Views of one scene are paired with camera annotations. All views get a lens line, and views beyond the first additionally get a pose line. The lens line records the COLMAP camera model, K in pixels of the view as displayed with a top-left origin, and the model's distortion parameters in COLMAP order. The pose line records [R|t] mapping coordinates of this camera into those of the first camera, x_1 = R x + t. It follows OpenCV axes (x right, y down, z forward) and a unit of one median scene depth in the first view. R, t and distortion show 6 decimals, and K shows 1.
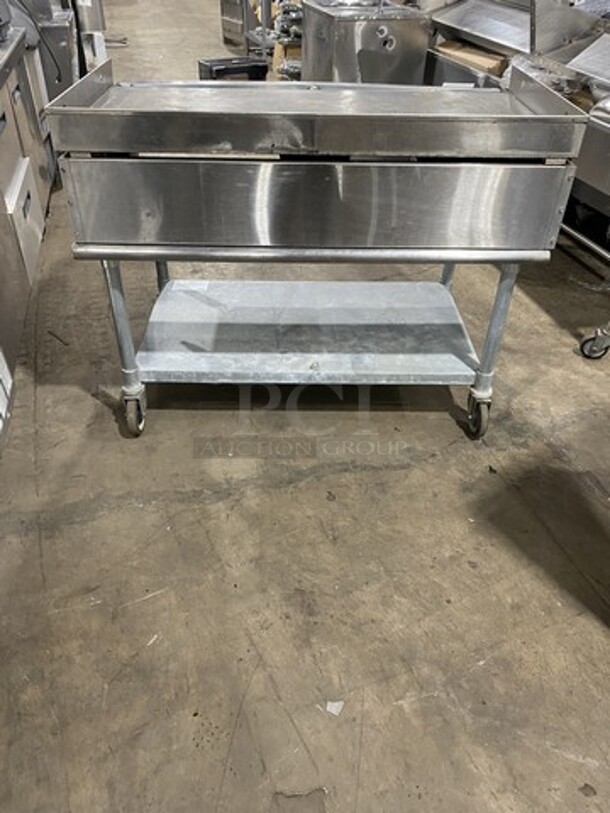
lens RADIAL K [[634.5, 0, 305.0], [0, 634.5, 406.5], [0, 0, 1]] dist [0.059197, -0.000502]
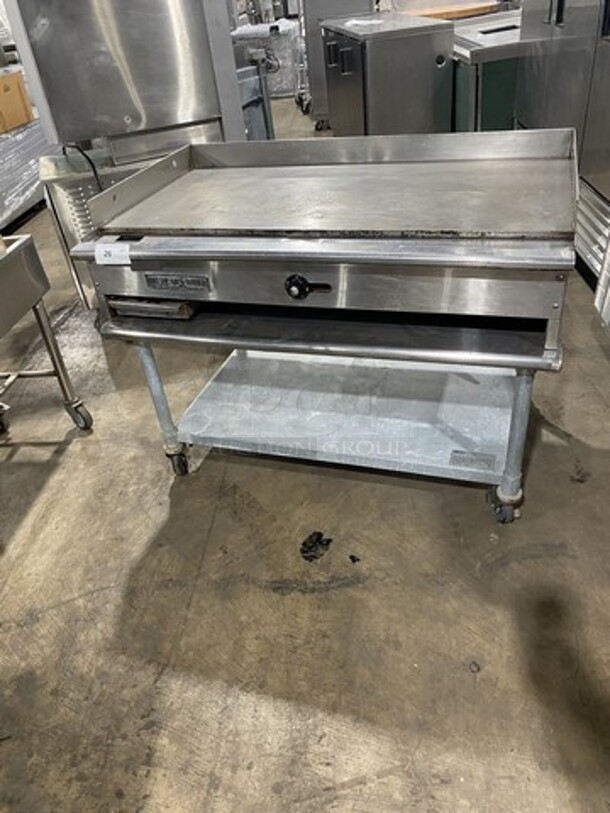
lens RADIAL K [[611.0, 0, 302.2], [0, 611.0, 415.8], [0, 0, 1]] dist [0.003995, -0.007318]
pose [[-0.938125, -0.127571, 0.321942, -0.248042], [0.273639, 0.296678, 0.914934, -1.056086], [-0.212232, 0.946418, -0.243413, 1.332057]]
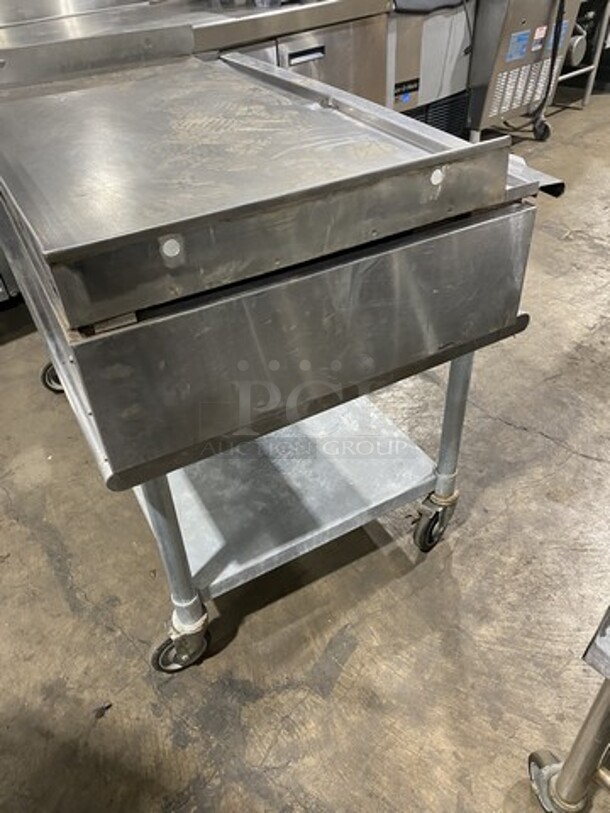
lens RADIAL K [[655.8, 0, 305.0], [0, 655.8, 406.5], [0, 0, 1]] dist [-0.009093, -0.007531]
pose [[0.473025, 0.533745, -0.700973, 0.629248], [-0.496186, 0.818828, 0.288651, -0.406646], [0.728043, 0.211273, 0.652163, 0.596181]]
